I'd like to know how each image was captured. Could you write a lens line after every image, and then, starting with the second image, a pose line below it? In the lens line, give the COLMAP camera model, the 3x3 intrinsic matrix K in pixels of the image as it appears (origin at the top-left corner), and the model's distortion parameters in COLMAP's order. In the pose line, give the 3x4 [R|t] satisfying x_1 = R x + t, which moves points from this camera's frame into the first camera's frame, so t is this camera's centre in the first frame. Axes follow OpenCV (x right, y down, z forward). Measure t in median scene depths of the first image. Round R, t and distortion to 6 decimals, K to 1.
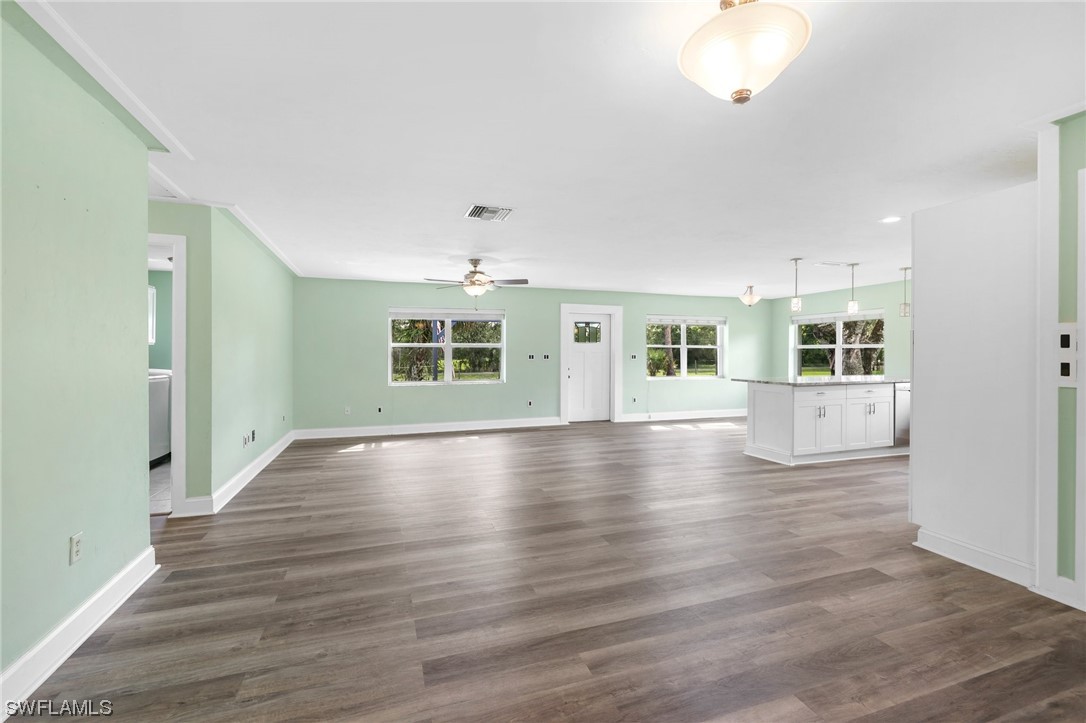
lens RADIAL K [[468.7, 0, 541.5], [0, 468.7, 358.4], [0, 0, 1]] dist [0.000100, -0.000166]
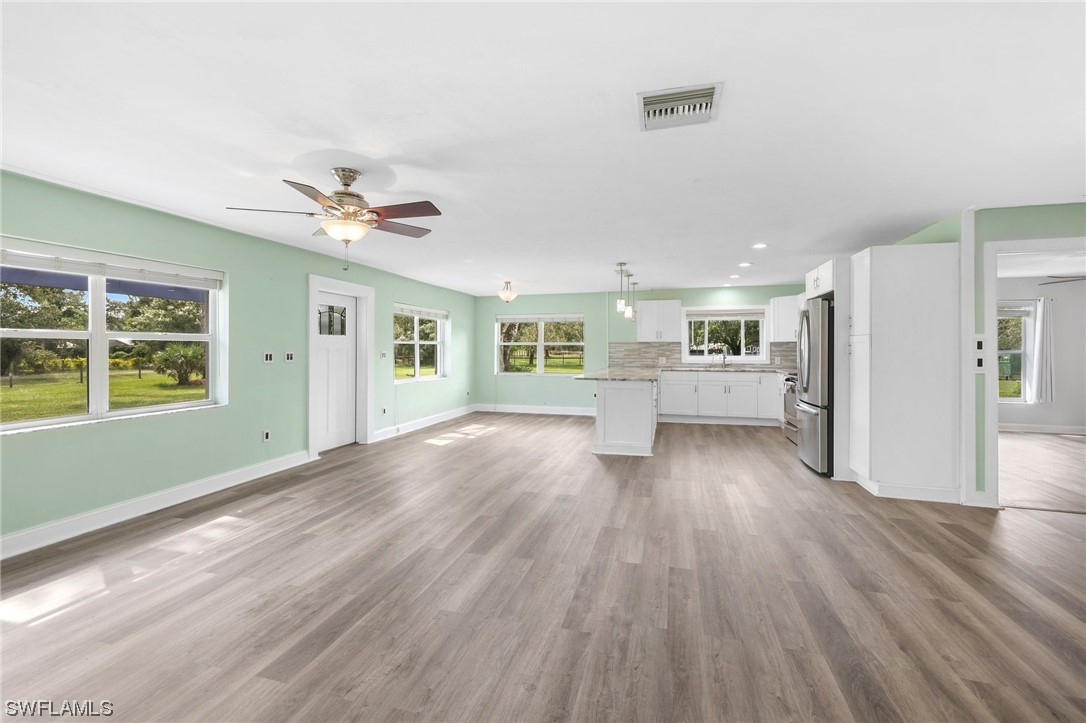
lens RADIAL K [[468.7, 0, 541.0], [0, 468.7, 352.5], [0, 0, 1]] dist [0.000100, -0.000166]
pose [[0.574076, -0.005640, 0.818783, -0.317112], [0.007850, 0.999968, 0.001384, -0.007694], [-0.818765, 0.005633, 0.574102, 0.383583]]
